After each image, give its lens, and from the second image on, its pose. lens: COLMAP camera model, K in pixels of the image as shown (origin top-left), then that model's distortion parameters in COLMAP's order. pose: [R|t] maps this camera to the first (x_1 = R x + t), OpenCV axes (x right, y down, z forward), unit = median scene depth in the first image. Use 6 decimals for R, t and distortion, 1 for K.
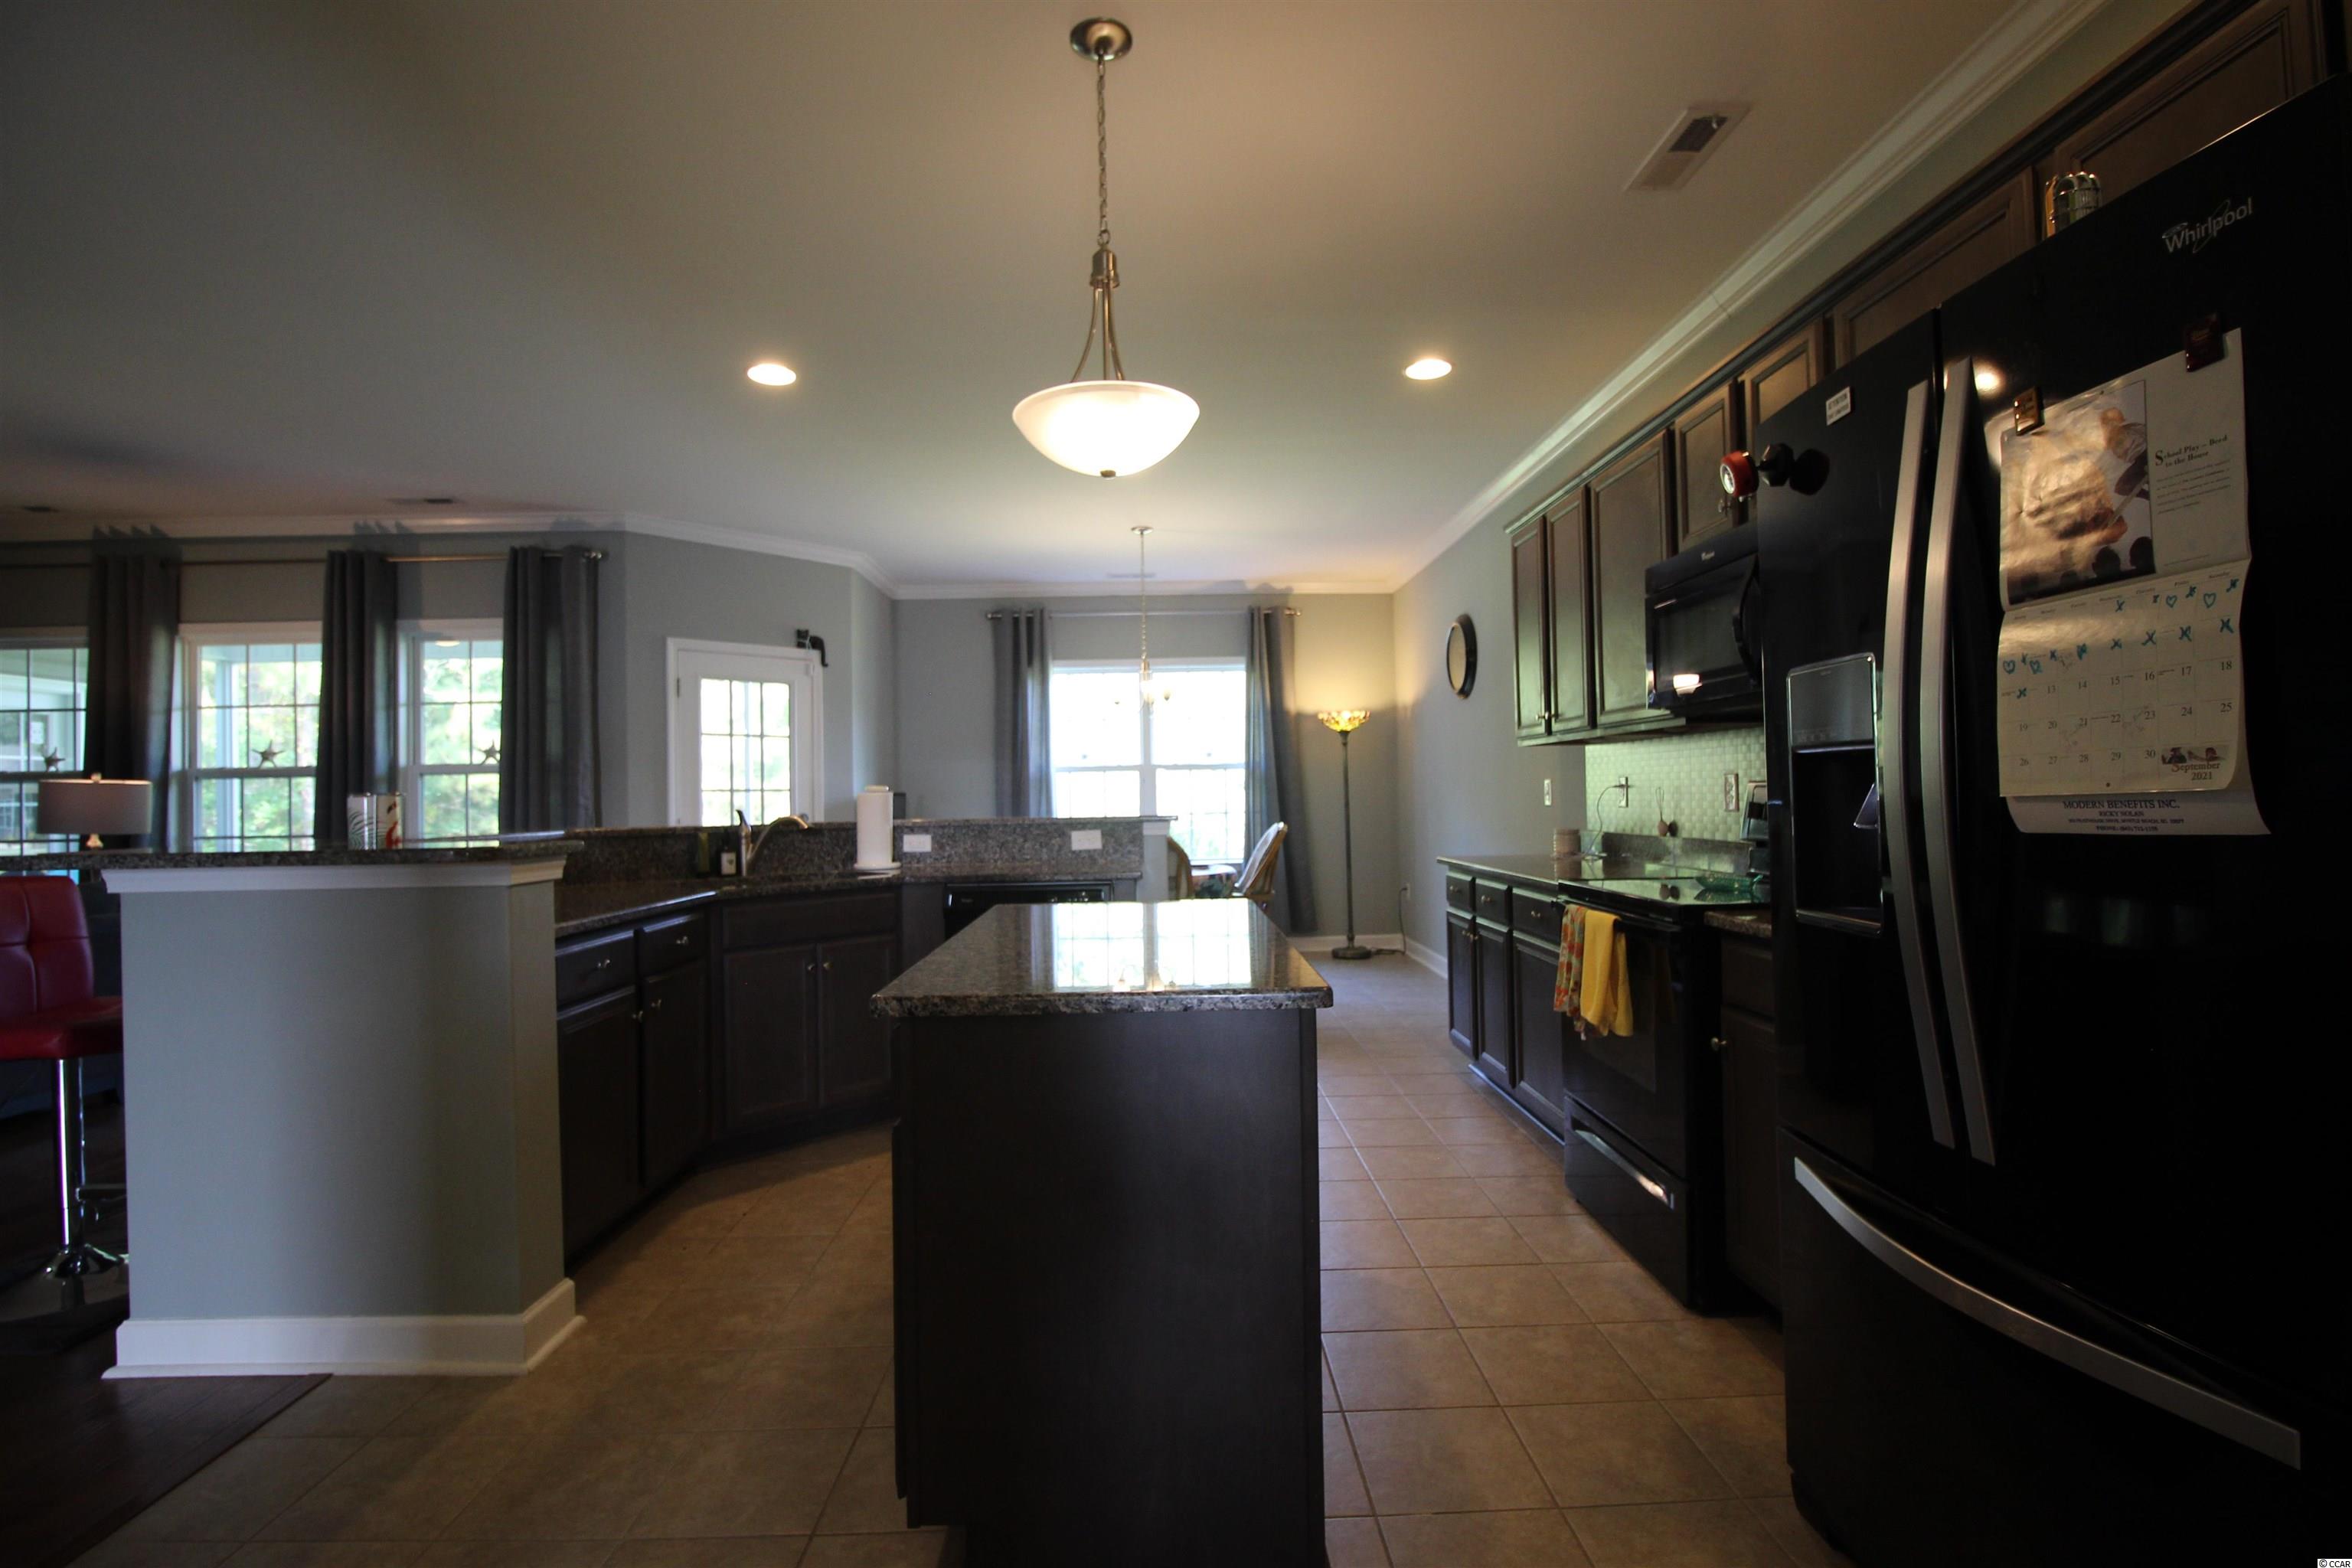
lens RADIAL K [[1102.7, 0, 1182.7], [0, 1102.7, 782.4], [0, 0, 1]] dist [-0.000511, -0.011125]
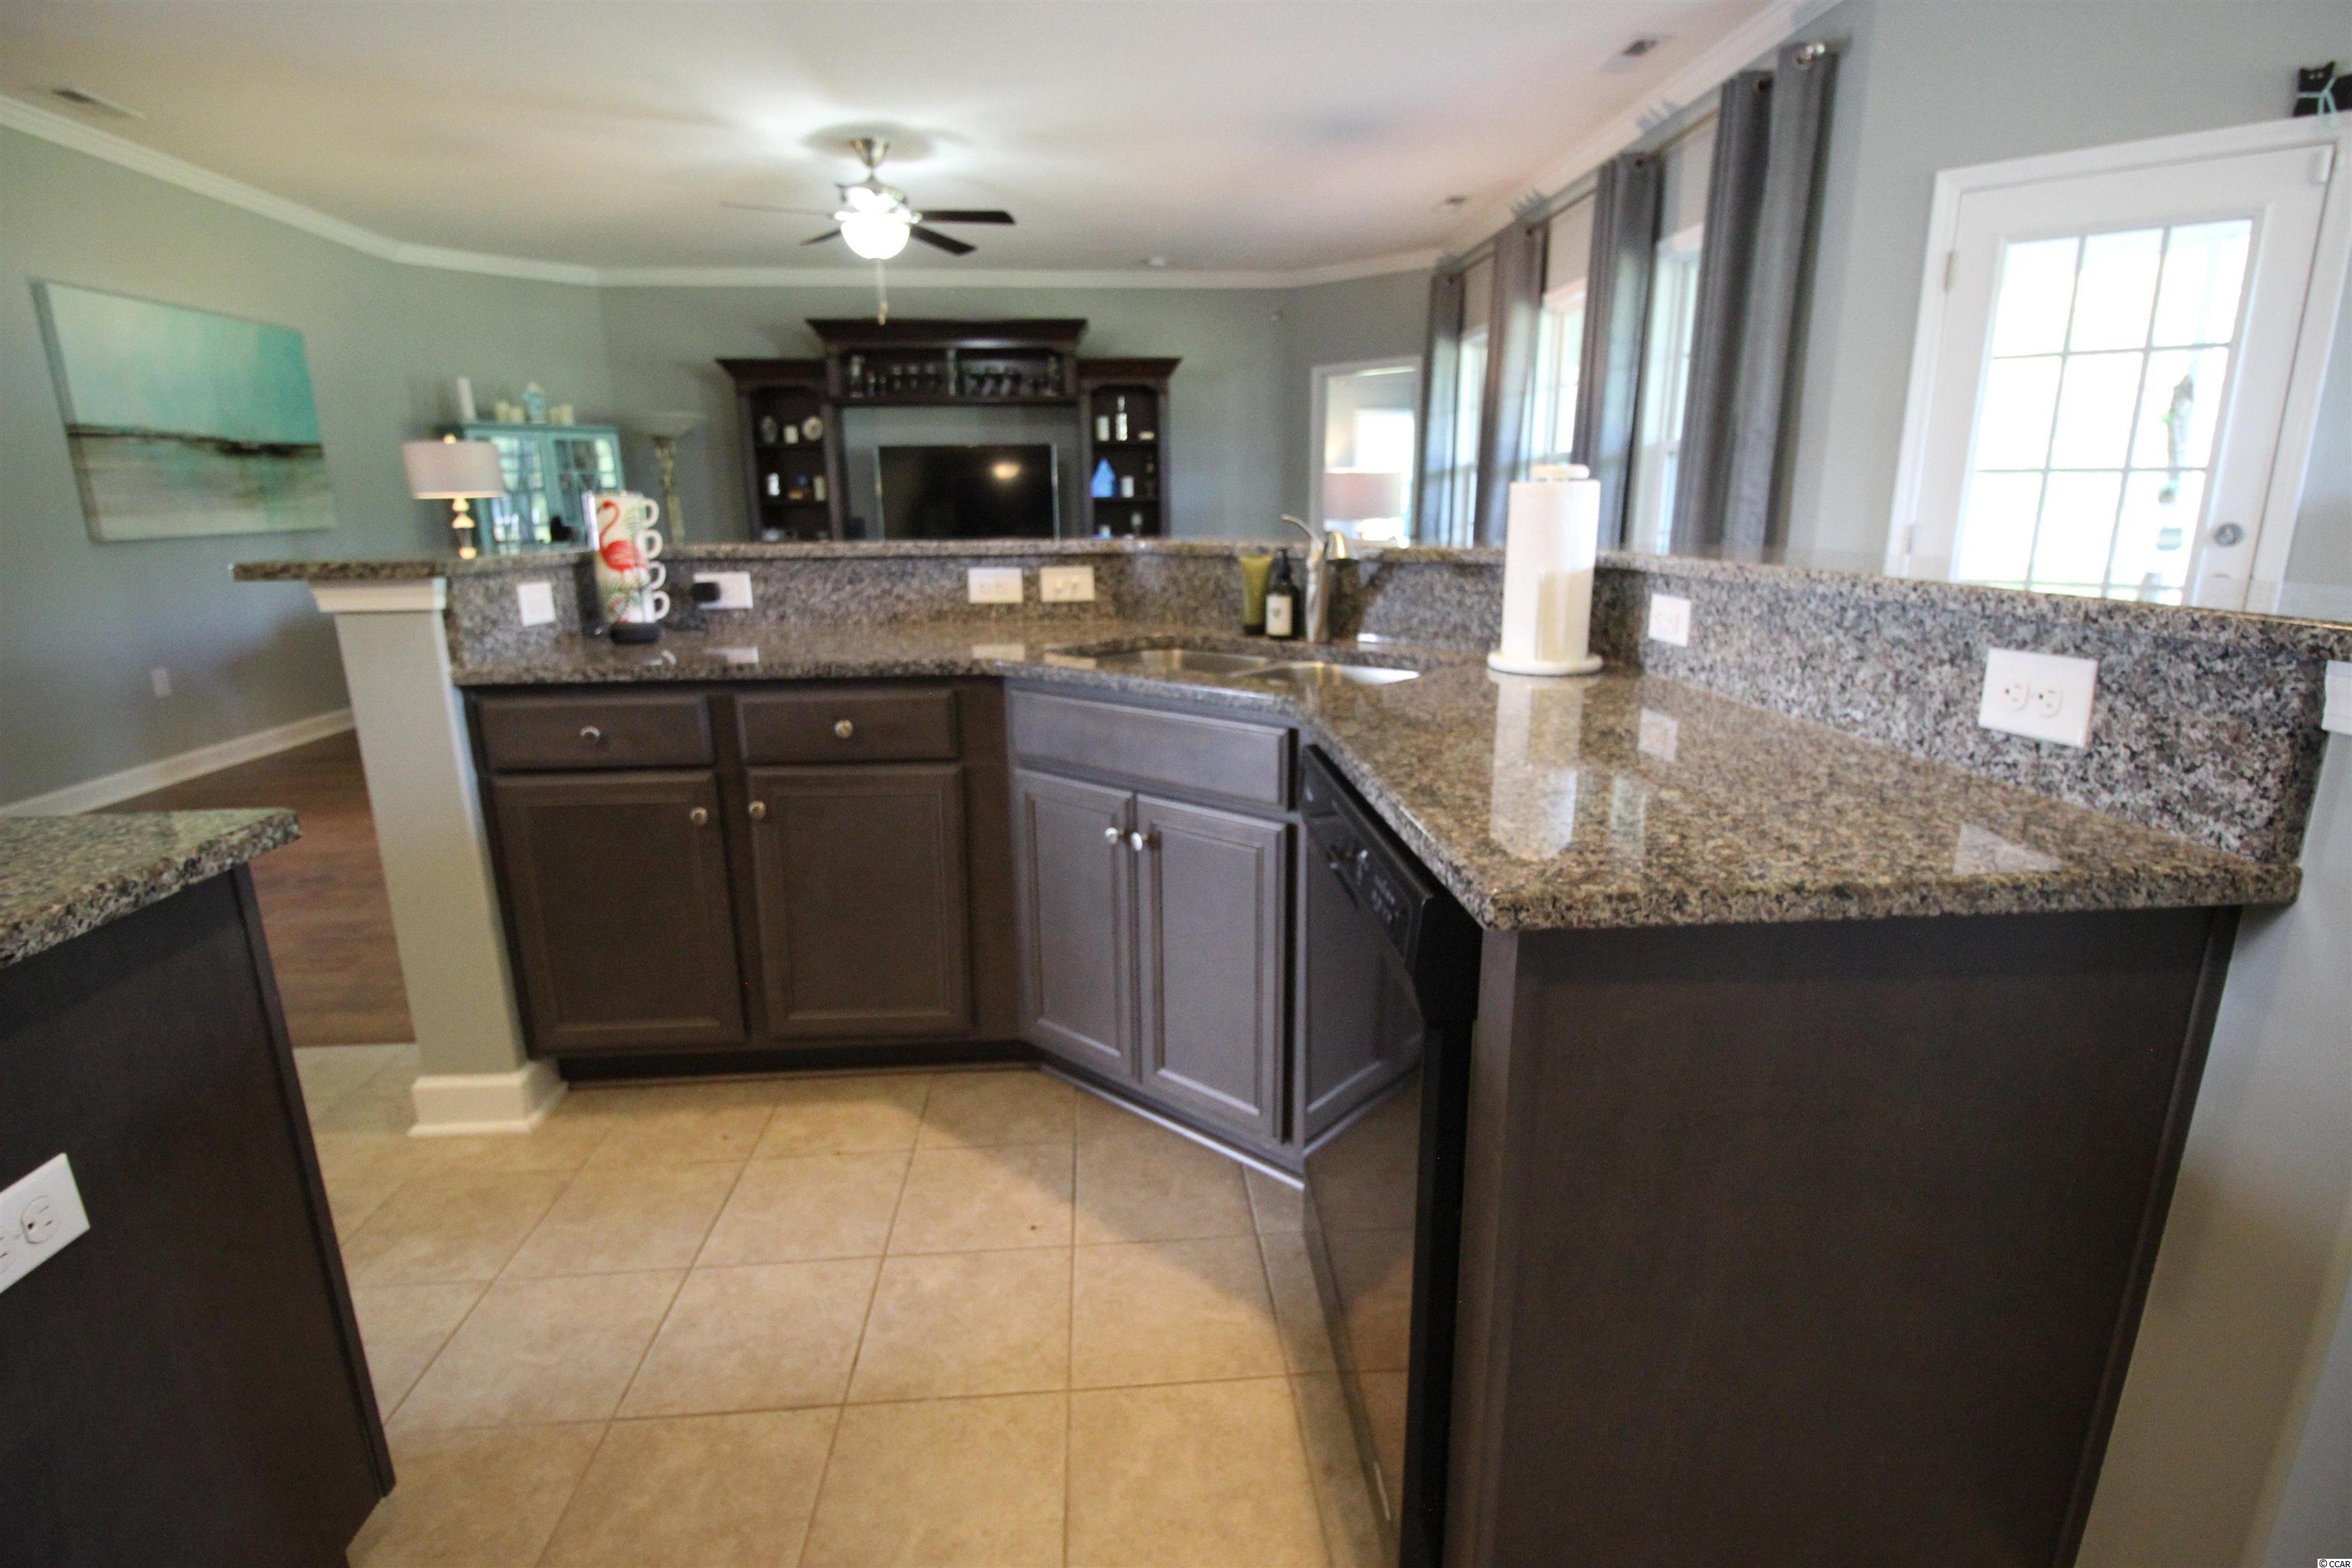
lens RADIAL K [[1102.7, 0, 1182.7], [0, 1102.7, 782.4], [0, 0, 1]] dist [-0.000511, -0.011125]
pose [[0.044350, 0.261380, -0.964217, 0.127050], [0.018952, 0.964772, 0.262402, 0.007169], [0.998836, -0.029911, 0.037834, 0.816071]]
